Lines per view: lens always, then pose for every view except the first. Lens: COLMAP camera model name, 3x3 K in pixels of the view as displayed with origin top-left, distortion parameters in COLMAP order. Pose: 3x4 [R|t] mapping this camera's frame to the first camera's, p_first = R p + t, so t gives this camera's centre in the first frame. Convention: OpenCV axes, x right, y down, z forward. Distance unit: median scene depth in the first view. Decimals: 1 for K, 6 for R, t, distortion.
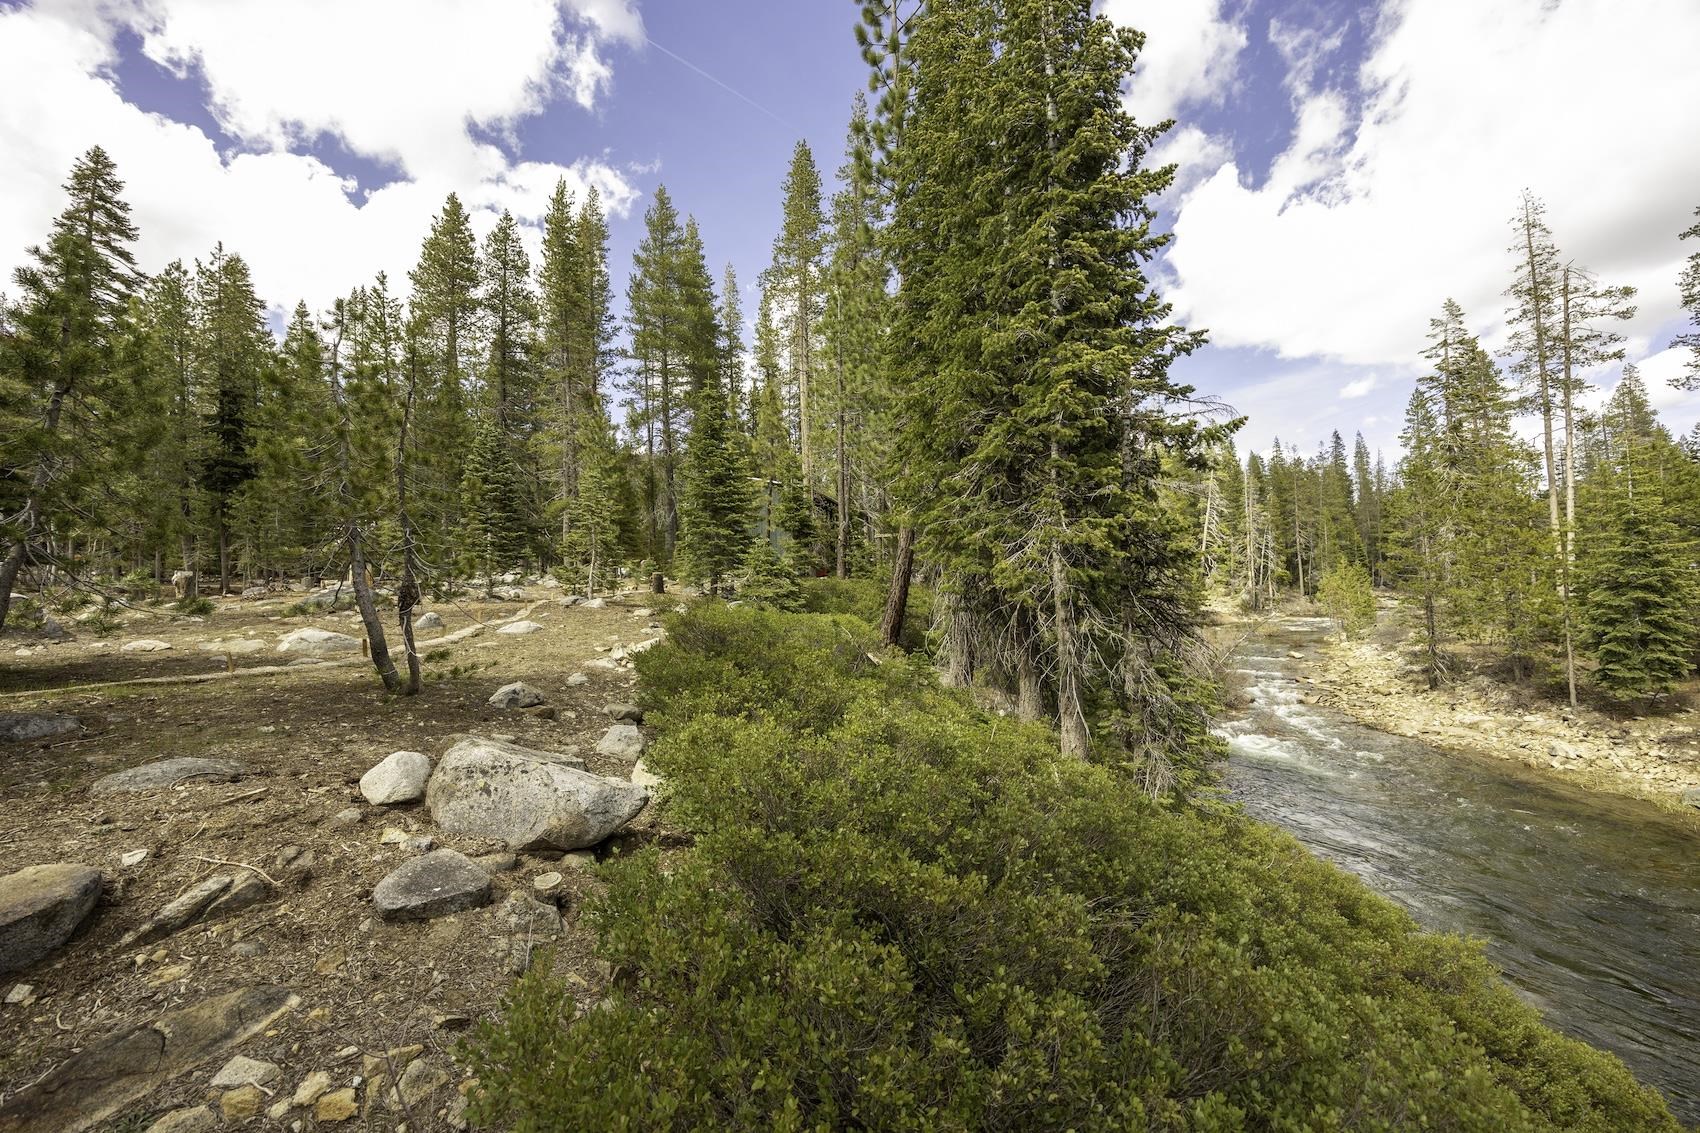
lens RADIAL K [[643.8, 0, 851.1], [0, 643.8, 576.2], [0, 0, 1]] dist [-0.005814, -0.001000]
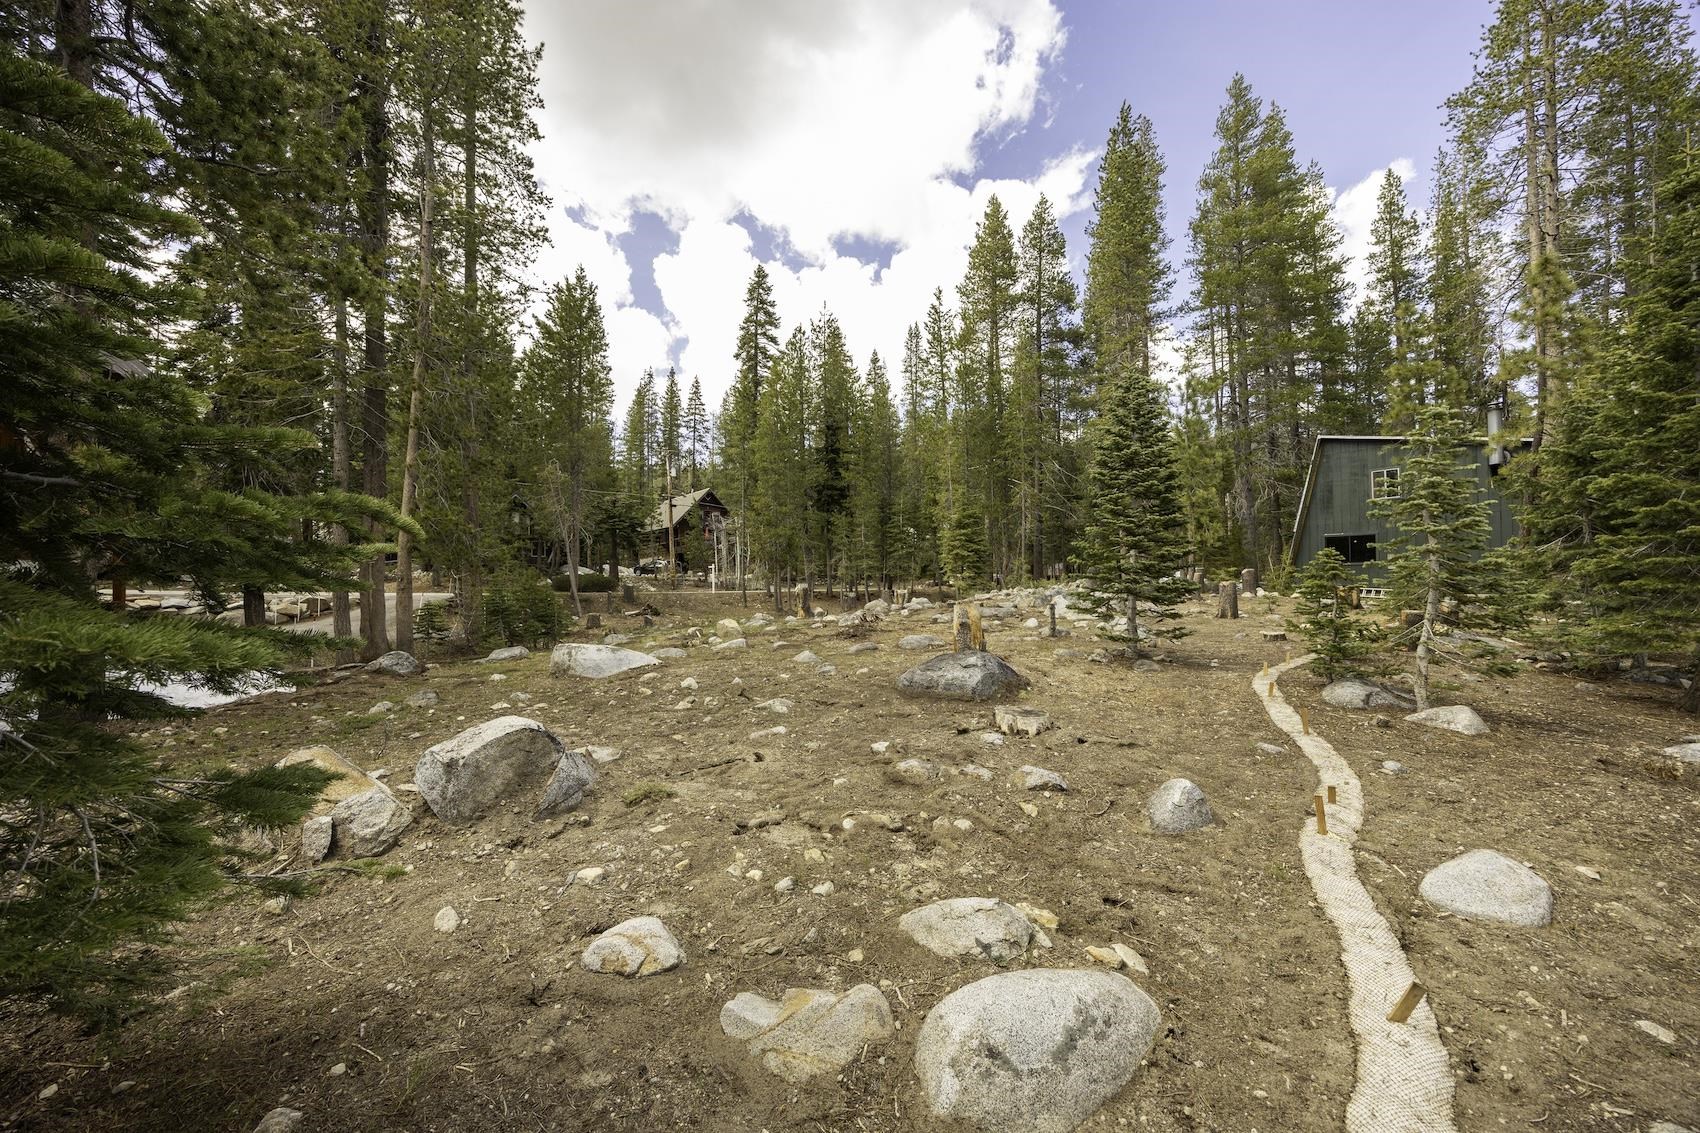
lens RADIAL K [[643.8, 0, 848.9], [0, 643.8, 572.1], [0, 0, 1]] dist [-0.005814, -0.001000]
pose [[0.734533, -0.002833, -0.678567, -0.147498], [0.003450, 0.999994, -0.000440, -0.019458], [0.678564, -0.002018, 0.734539, 0.153346]]
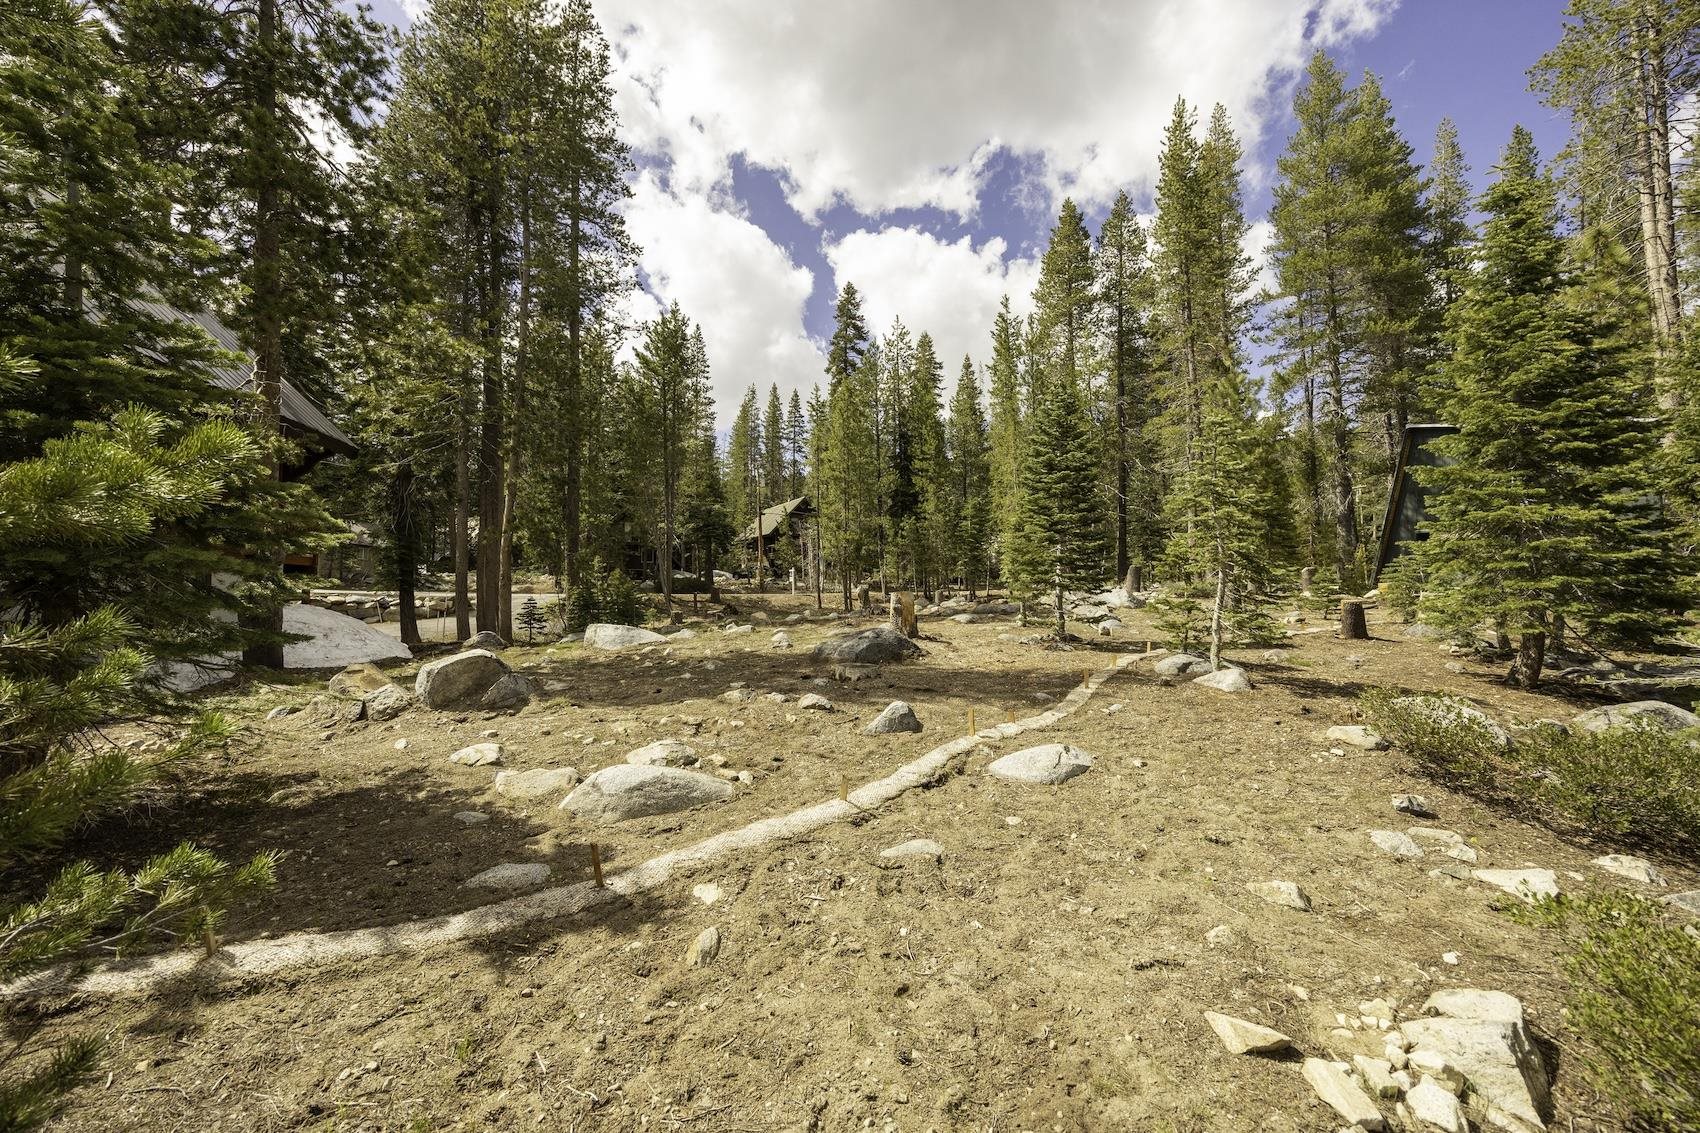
lens RADIAL K [[643.8, 0, 846.7], [0, 643.8, 567.9], [0, 0, 1]] dist [-0.005814, -0.001000]
pose [[0.605574, -0.016609, -0.795616, -0.065035], [0.004772, 0.999840, -0.017241, -0.013037], [0.795775, 0.006644, 0.605556, 0.169703]]
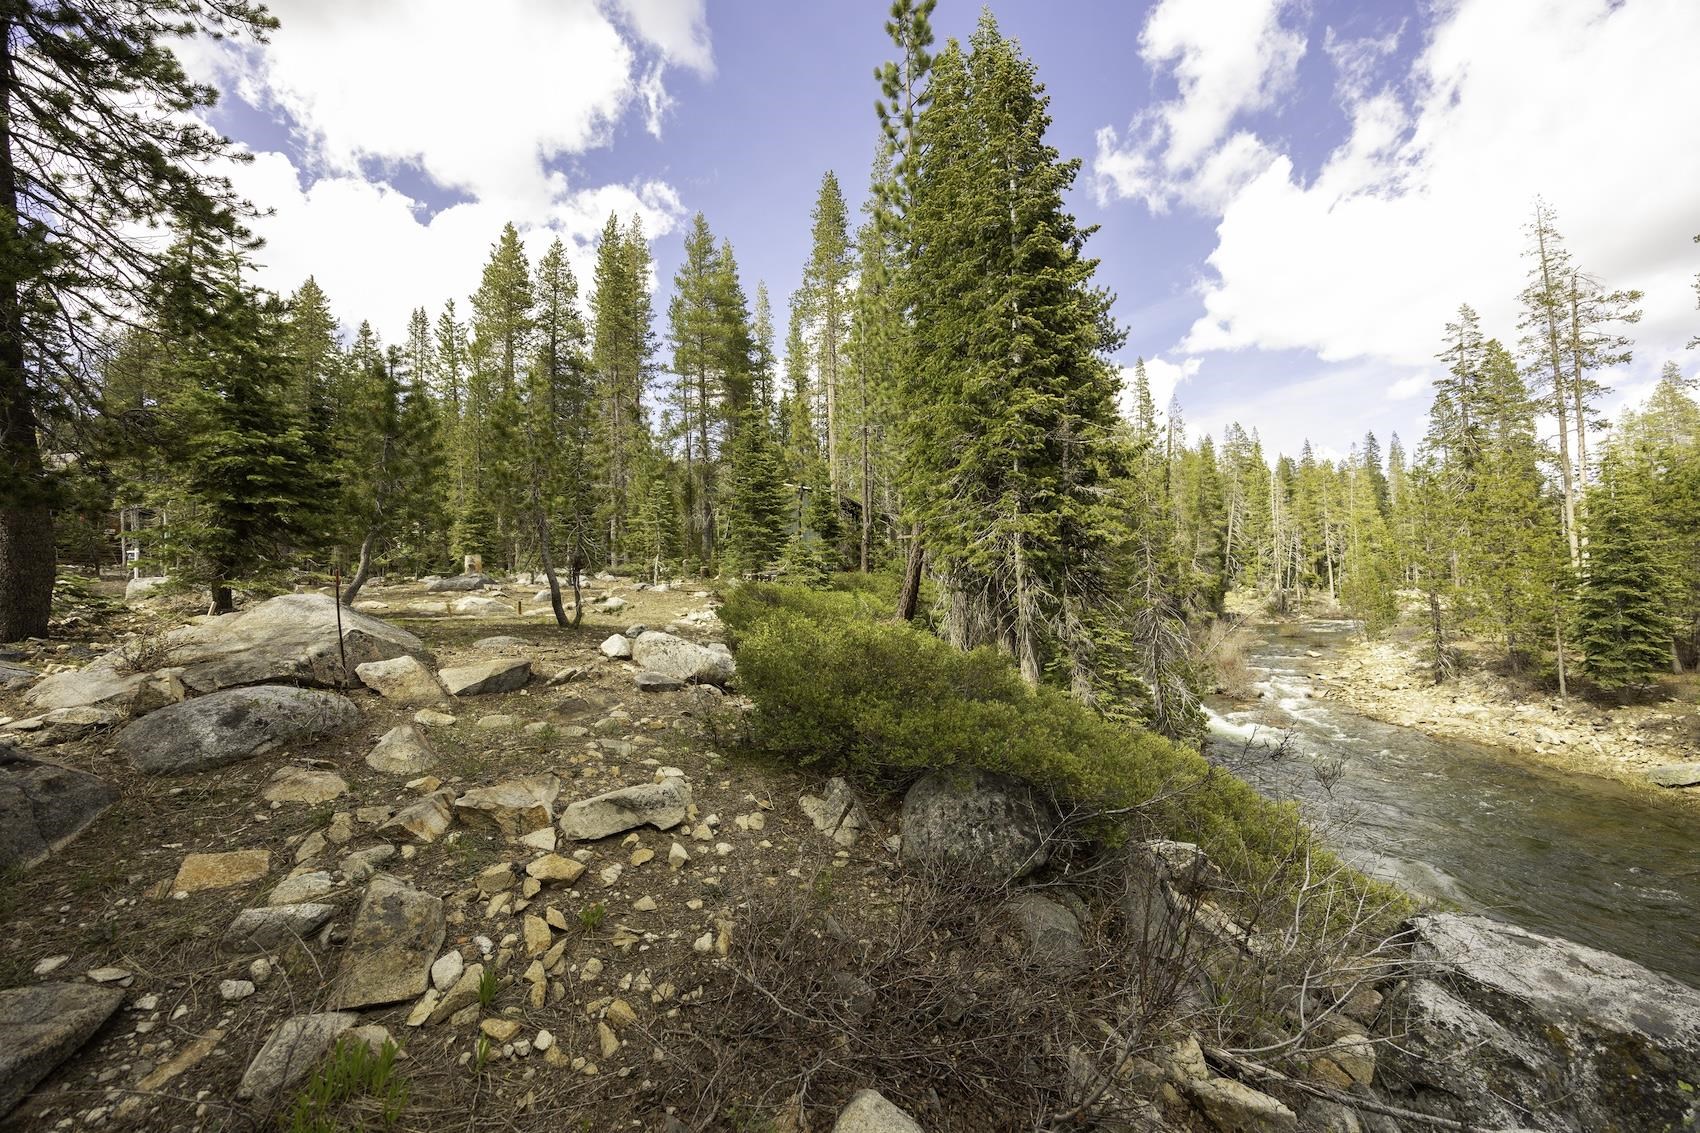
lens RADIAL K [[643.8, 0, 847.4], [0, 643.8, 576.0], [0, 0, 1]] dist [-0.005814, -0.001000]
pose [[0.998826, 0.001002, -0.048437, 0.005348], [-0.001331, 0.999976, -0.006776, 0.009641], [0.048429, 0.006832, 0.998803, -0.072331]]
